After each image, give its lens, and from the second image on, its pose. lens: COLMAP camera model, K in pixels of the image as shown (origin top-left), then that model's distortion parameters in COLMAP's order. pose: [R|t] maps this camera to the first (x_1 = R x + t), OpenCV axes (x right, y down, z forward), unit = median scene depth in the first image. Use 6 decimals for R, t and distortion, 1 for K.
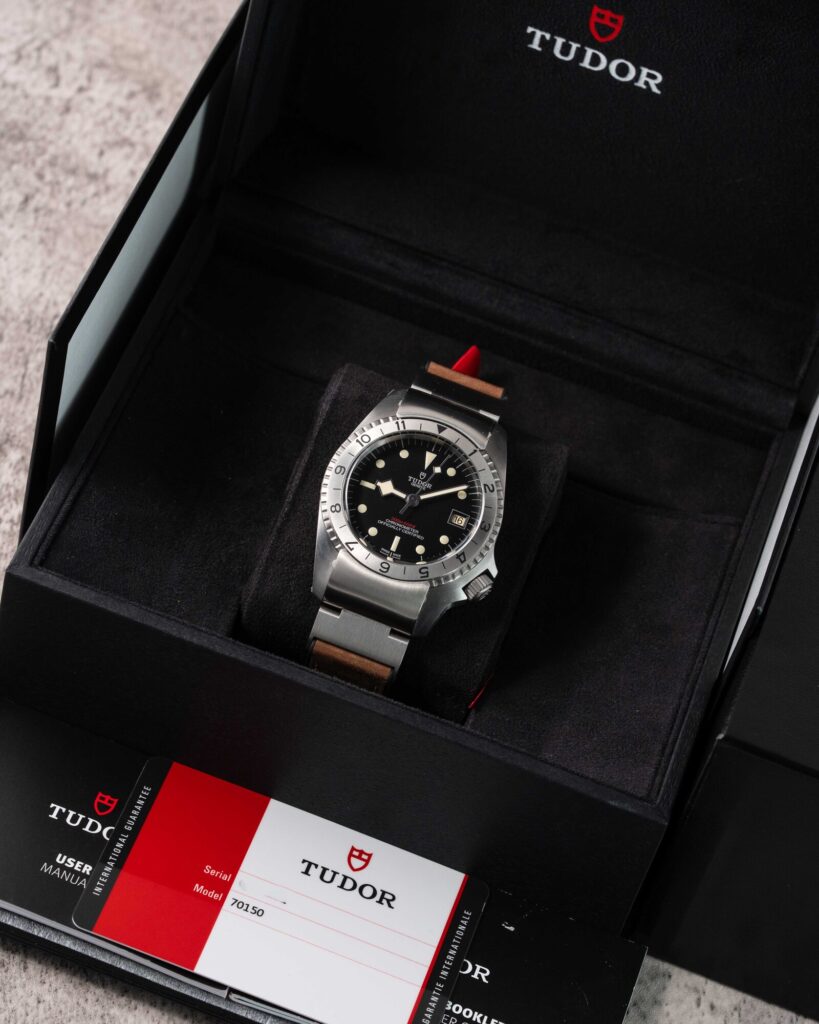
lens RADIAL K [[4466.0, 0, 412.1], [0, 4466.0, 514.3], [0, 0, 1]] dist [0.117818, 0.000000]
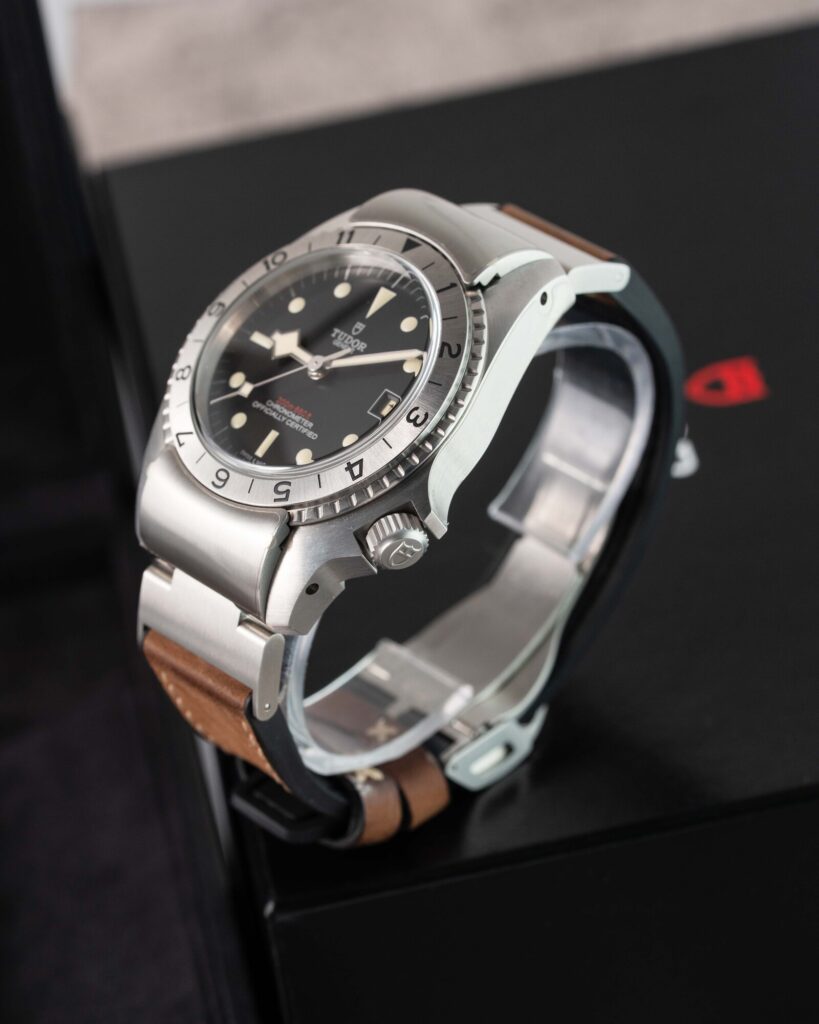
lens RADIAL K [[4466.0, 0, 407.5], [0, 4466.0, 511.5], [0, 0, 1]] dist [0.117818, 0.000000]
pose [[0.817369, 0.040524, -0.574688, 0.302928], [-0.168893, 0.970550, -0.171777, 0.098971], [0.550802, 0.237466, 0.800142, 0.598090]]
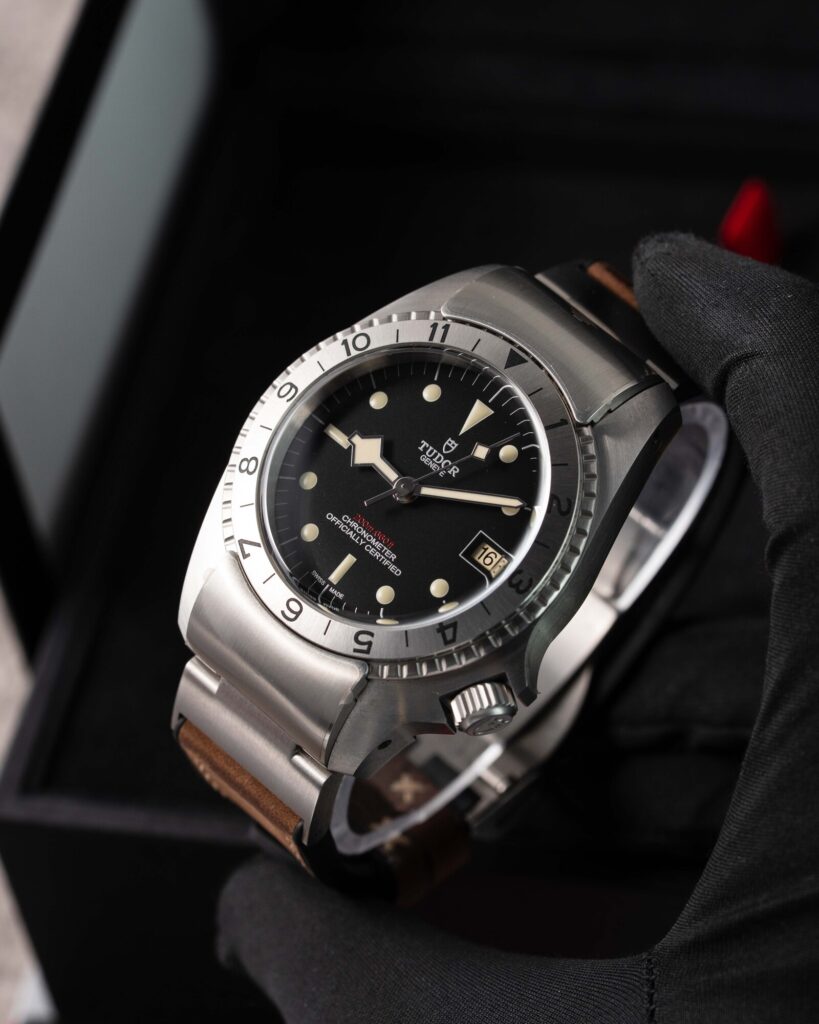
lens RADIAL K [[4466.0, 0, 409.9], [0, 4466.0, 514.6], [0, 0, 1]] dist [0.117818, 0.000000]
pose [[0.870232, 0.245921, -0.426872, 0.200838], [-0.248894, 0.967248, 0.049830, -0.024079], [0.425145, 0.062882, 0.902938, 0.575707]]
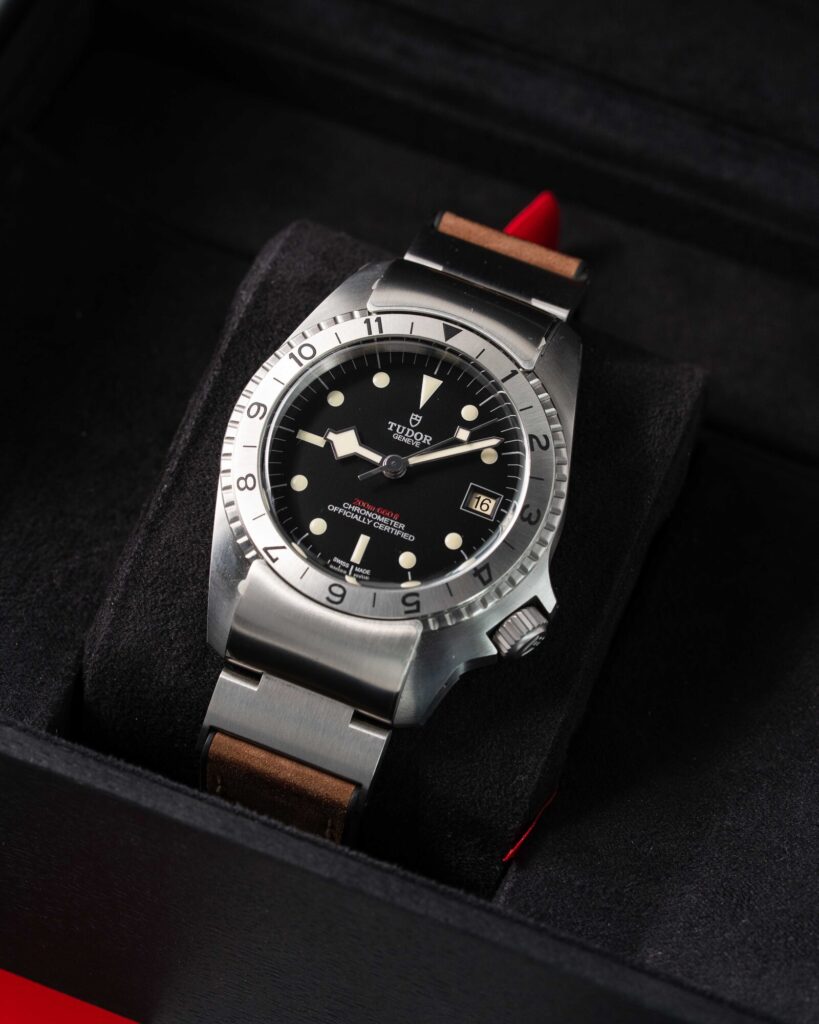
lens RADIAL K [[4466.0, 0, 405.4], [0, 4466.0, 507.5], [0, 0, 1]] dist [0.117818, 0.000000]
pose [[0.995062, -0.008110, -0.098923, 0.053404], [0.006742, 0.999877, -0.014153, 0.009132], [0.099026, 0.013416, 0.994994, 0.474869]]
